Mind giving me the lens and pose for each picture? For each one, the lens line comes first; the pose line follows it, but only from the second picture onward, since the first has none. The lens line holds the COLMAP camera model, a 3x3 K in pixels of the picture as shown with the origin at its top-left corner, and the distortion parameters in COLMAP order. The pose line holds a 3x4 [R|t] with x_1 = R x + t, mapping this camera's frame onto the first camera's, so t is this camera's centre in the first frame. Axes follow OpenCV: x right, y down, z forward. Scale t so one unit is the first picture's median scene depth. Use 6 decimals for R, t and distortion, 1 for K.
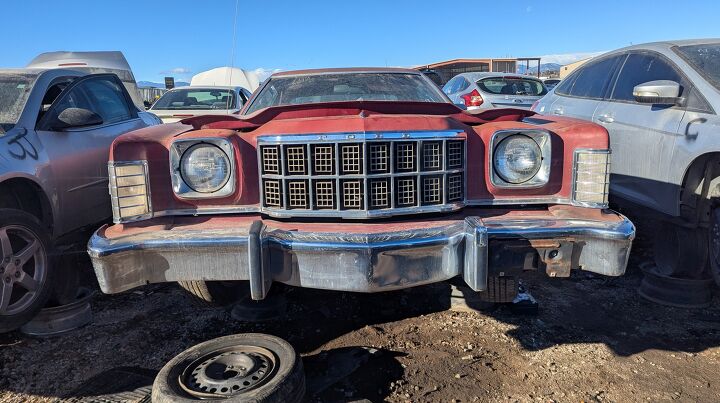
lens RADIAL K [[514.7, 0, 356.1], [0, 514.7, 202.6], [0, 0, 1]] dist [0.065016, -0.048919]
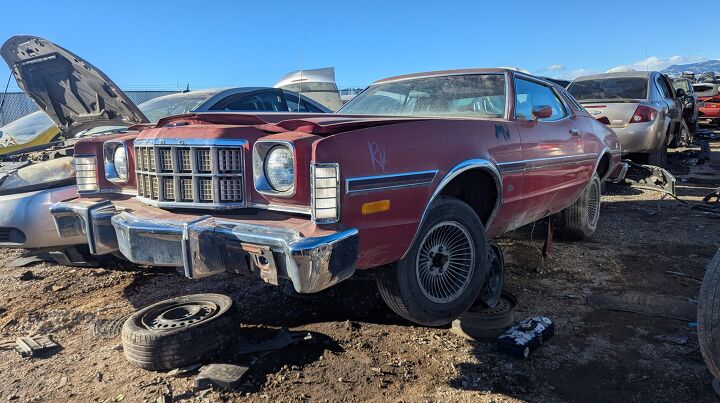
lens RADIAL K [[514.7, 0, 354.0], [0, 514.7, 201.2], [0, 0, 1]] dist [0.065016, -0.048919]
pose [[0.770215, 0.096764, -0.630402, 0.831186], [-0.095963, 0.994754, 0.035445, -0.052348], [0.630524, 0.033195, 0.775460, 0.219410]]
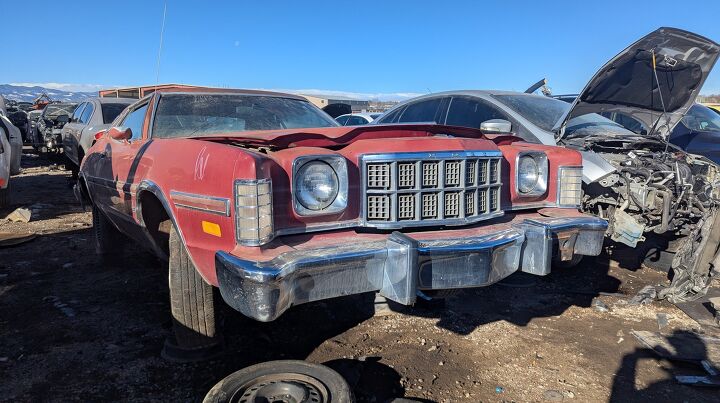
lens RADIAL K [[514.7, 0, 361.0], [0, 514.7, 202.2], [0, 0, 1]] dist [0.065016, -0.048919]
pose [[0.856454, -0.035373, 0.515011, -0.546522], [0.062968, 0.997358, -0.036213, 0.005664], [-0.512369, 0.063444, 0.856419, 0.079436]]
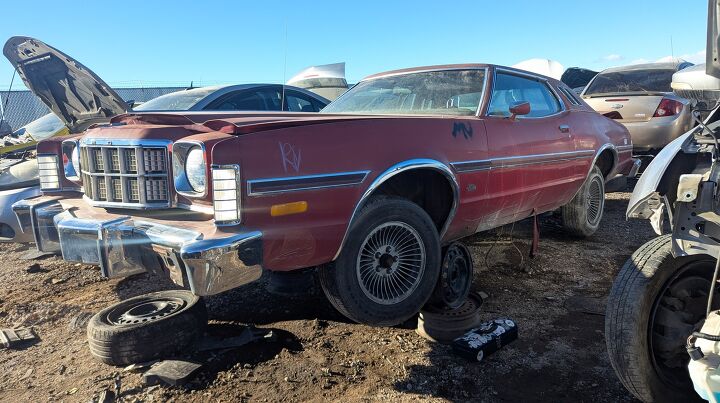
lens RADIAL K [[514.7, 0, 361.8], [0, 514.7, 201.5], [0, 0, 1]] dist [0.065016, -0.048919]
pose [[0.727537, 0.108084, -0.677501, 0.966082], [-0.097935, 0.993761, 0.053371, -0.081422], [0.679043, 0.027522, 0.733583, 0.350863]]
